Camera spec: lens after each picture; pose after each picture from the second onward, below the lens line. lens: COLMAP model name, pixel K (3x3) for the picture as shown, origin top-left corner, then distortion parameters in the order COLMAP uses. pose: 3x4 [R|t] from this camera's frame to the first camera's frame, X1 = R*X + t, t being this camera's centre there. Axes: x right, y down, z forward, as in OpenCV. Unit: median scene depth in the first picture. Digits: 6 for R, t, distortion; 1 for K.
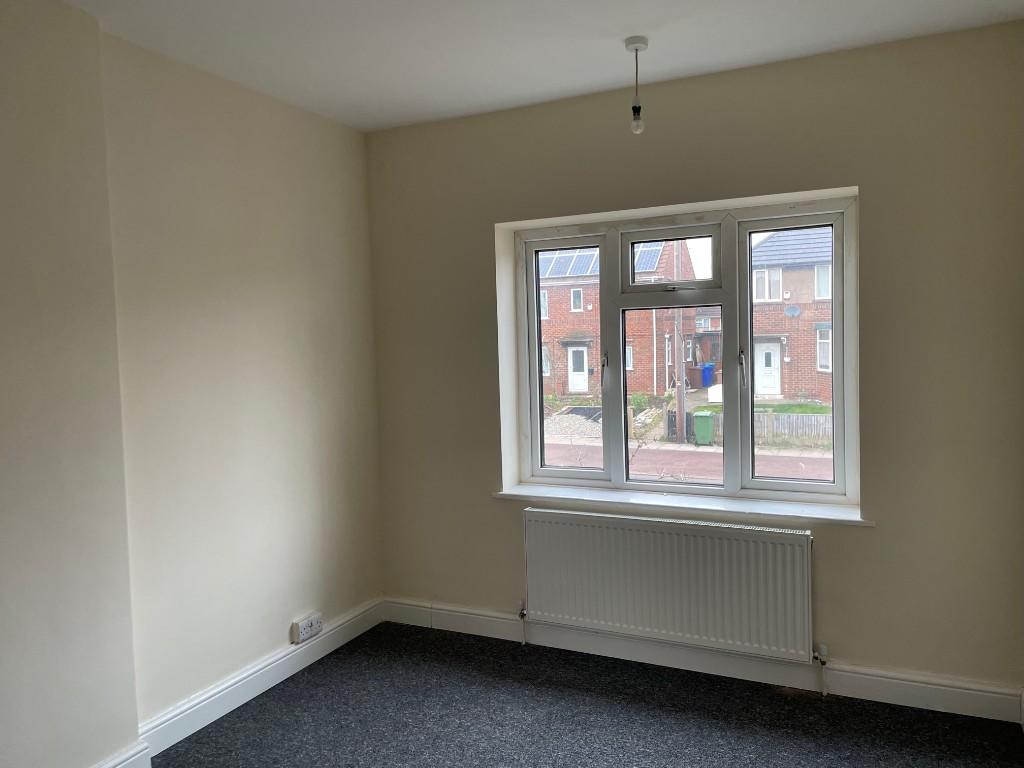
lens RADIAL K [[787.4, 0, 512.7], [0, 787.4, 432.2], [0, 0, 1]] dist [0.001039, -0.000116]
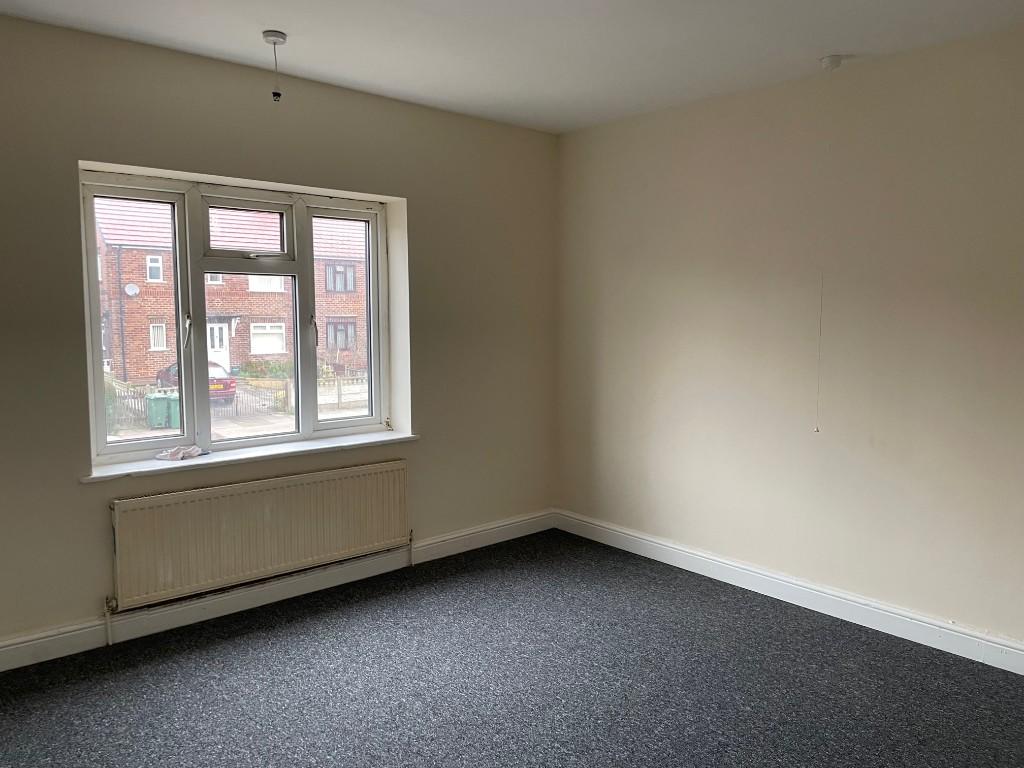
lens RADIAL K [[774.5, 0, 512.0], [0, 774.5, 384.0], [0, 0, 1]] dist [-0.002689, 0.000037]
pose [[0.392378, -0.058072, 0.917969, -0.632110], [0.084763, 0.996041, 0.026779, -0.004611], [-0.915890, 0.067302, 0.395747, 0.254903]]
